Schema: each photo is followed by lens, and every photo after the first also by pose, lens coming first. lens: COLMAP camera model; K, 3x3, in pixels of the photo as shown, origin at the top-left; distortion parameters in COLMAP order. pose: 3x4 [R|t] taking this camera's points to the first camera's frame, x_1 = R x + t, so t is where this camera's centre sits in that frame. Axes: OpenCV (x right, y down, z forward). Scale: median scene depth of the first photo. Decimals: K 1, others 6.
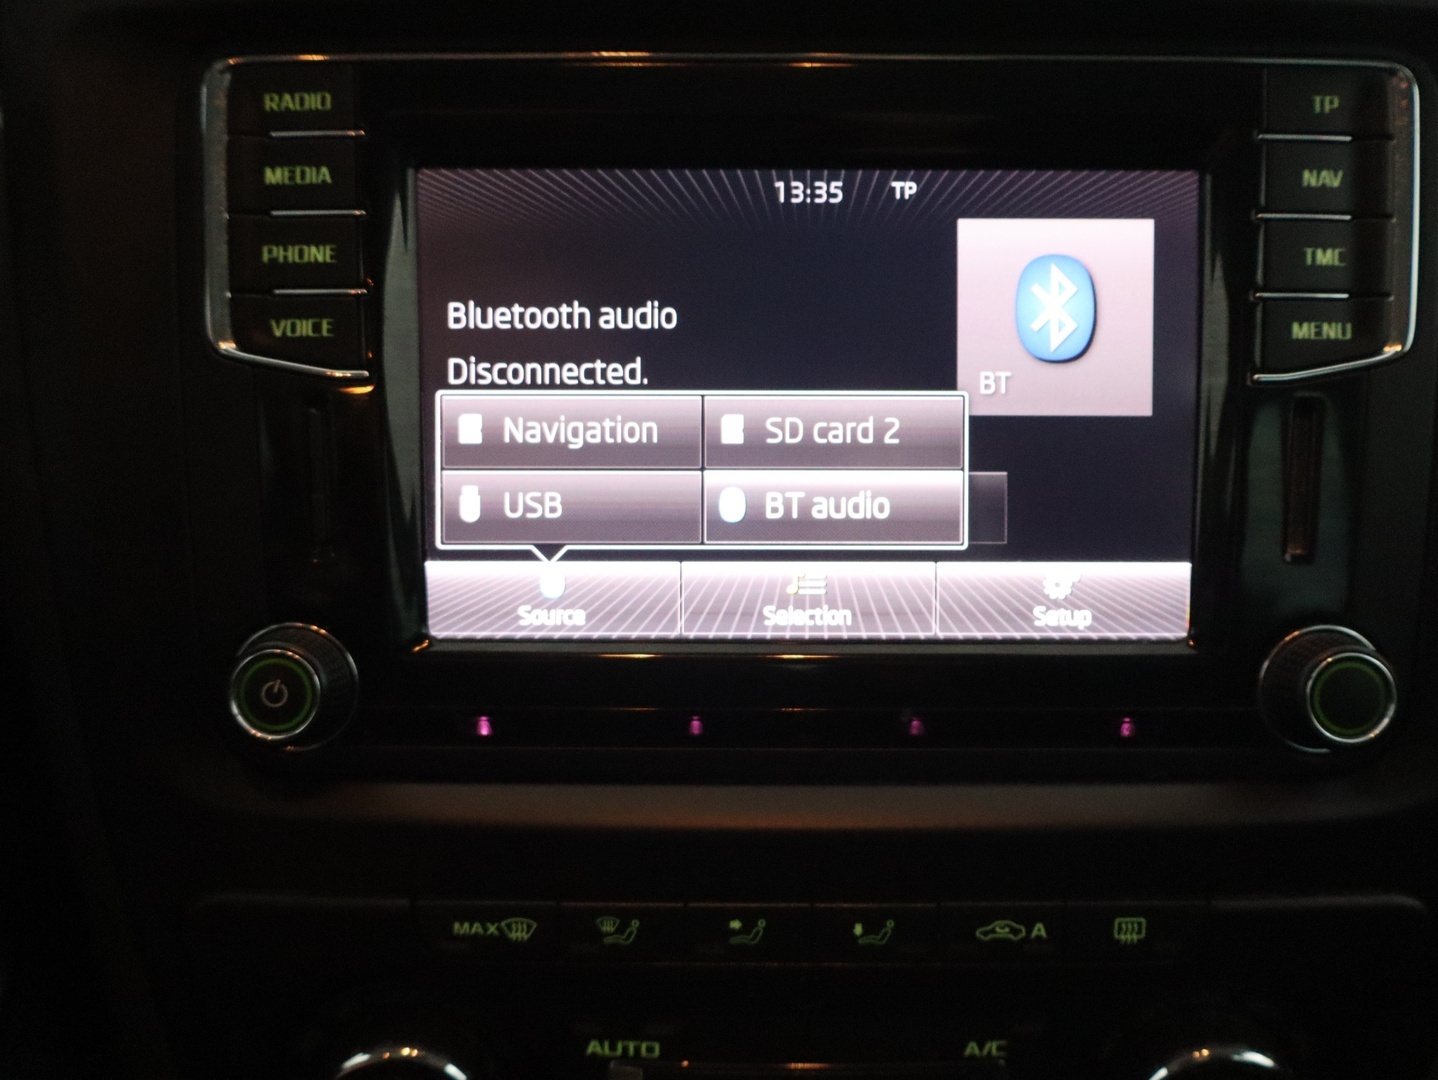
lens RADIAL K [[1322.9, 0, 719.0], [0, 1322.9, 540.0], [0, 0, 1]] dist [0.033236, -0.000381]
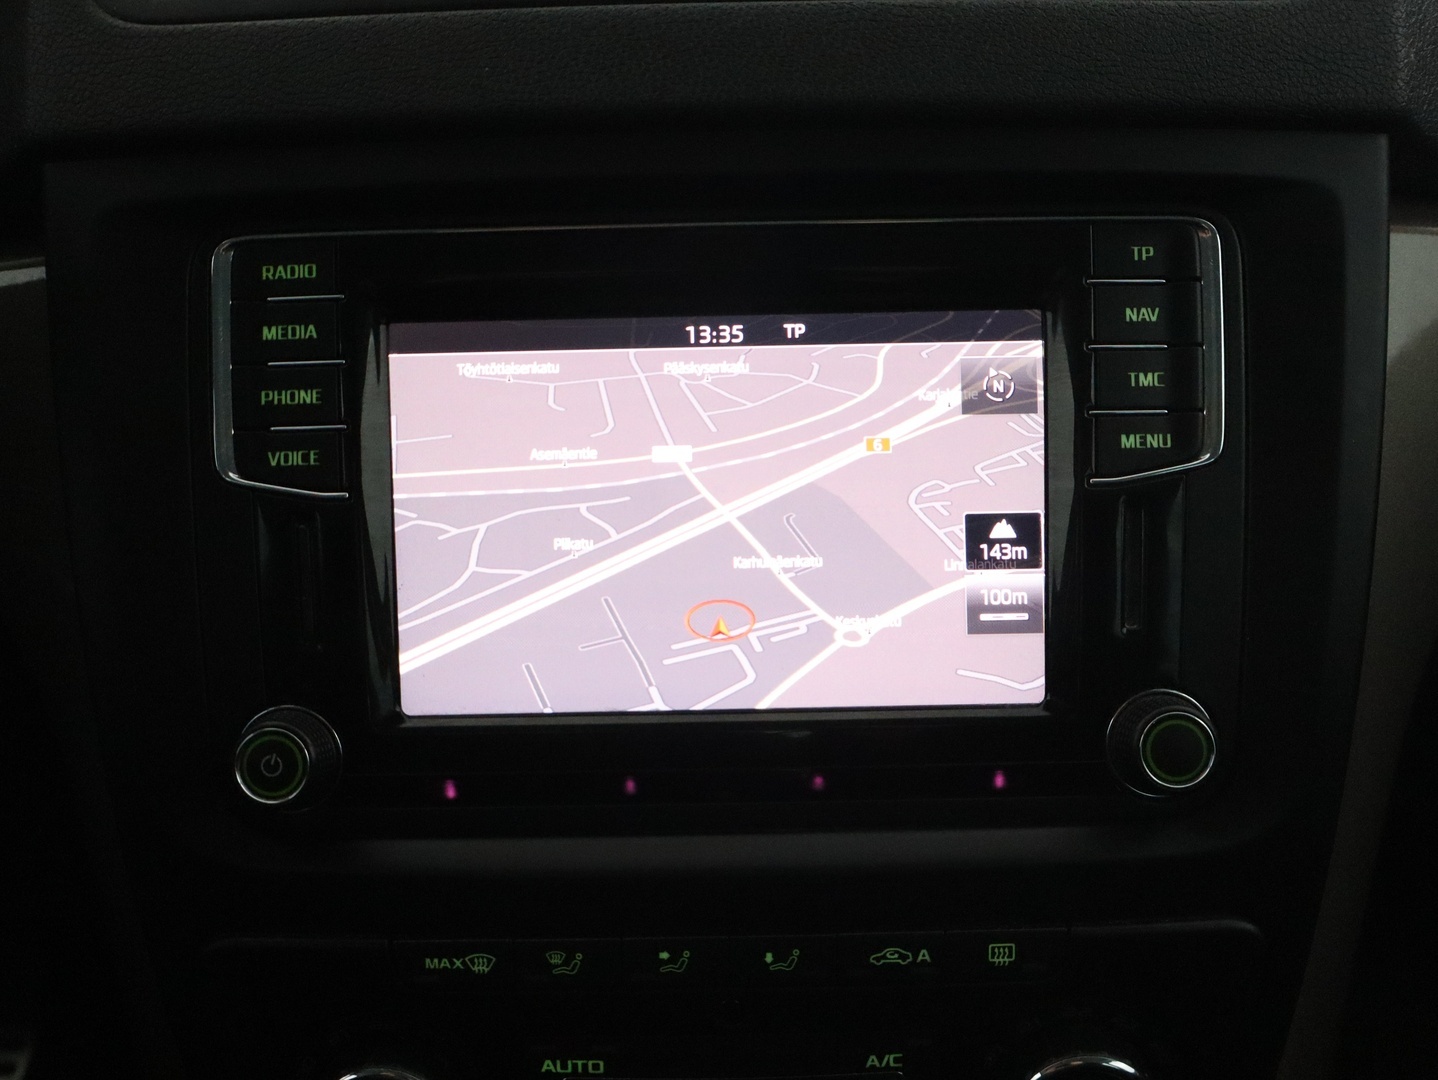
lens RADIAL K [[1322.9, 0, 719.0], [0, 1322.9, 540.0], [0, 0, 1]] dist [0.033236, -0.000381]
pose [[0.999652, -0.022266, -0.014119, 0.084933], [0.021614, 0.998764, -0.044754, -0.023513], [0.015098, 0.044433, 0.998898, -0.187300]]
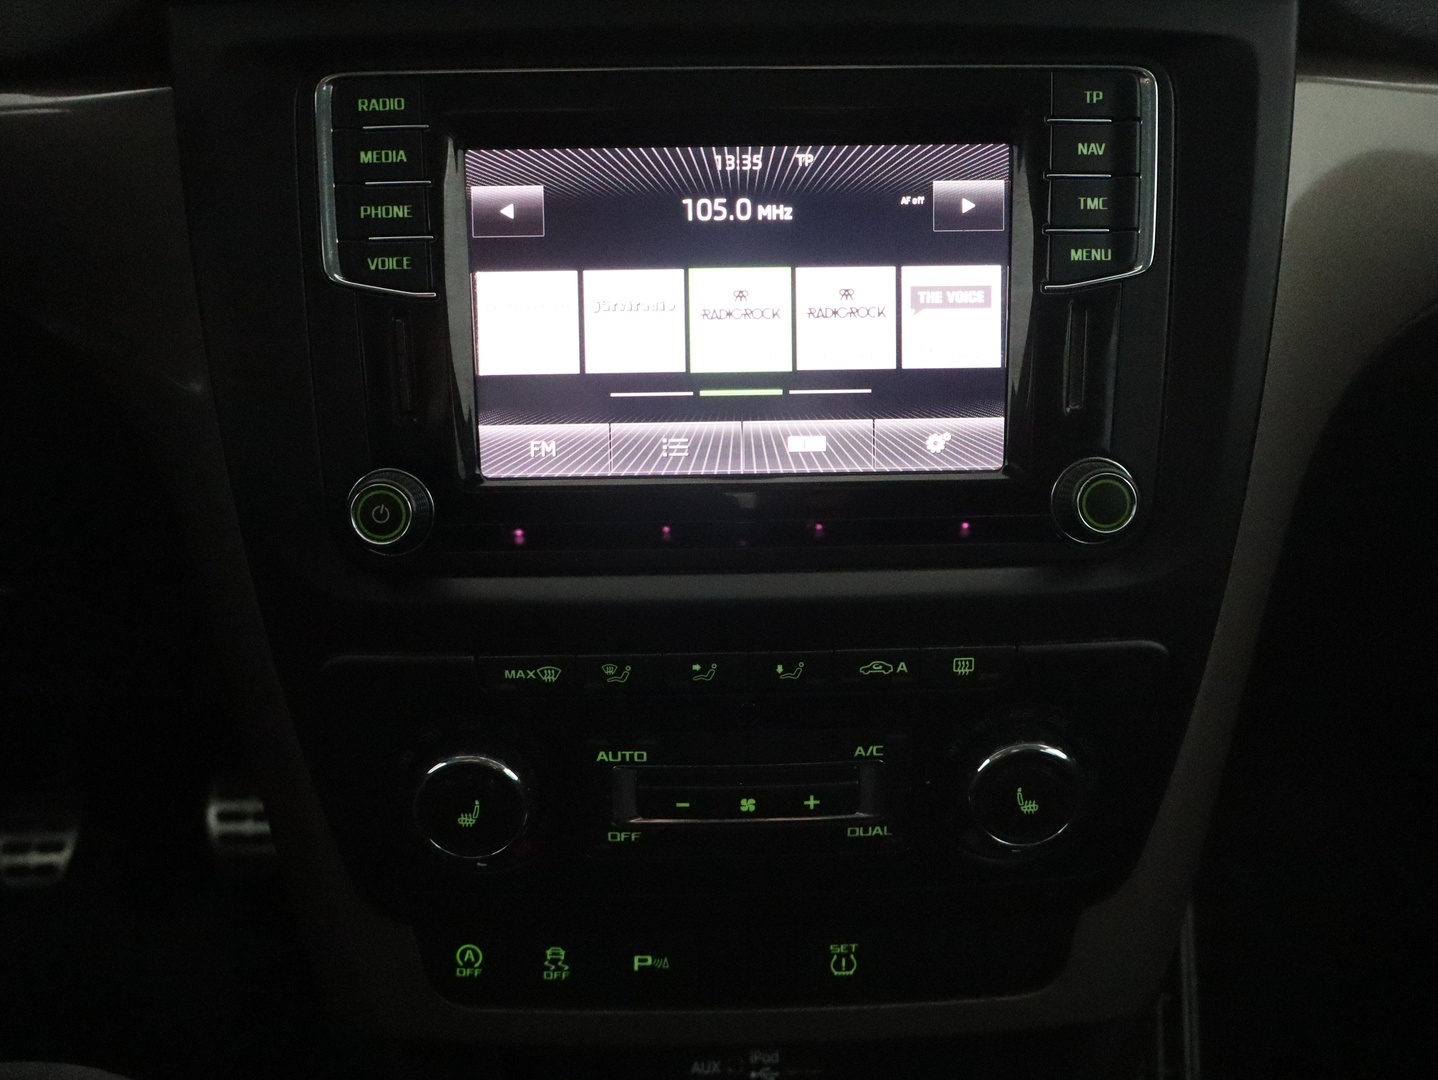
lens RADIAL K [[1313.5, 0, 718.6], [0, 1313.5, 515.5], [0, 0, 1]] dist [0.032290, 0.002159]
pose [[0.999741, -0.018248, 0.013598, 0.020077], [0.017565, 0.998657, 0.048749, 0.050315], [-0.014470, -0.048498, 0.998718, -0.447015]]
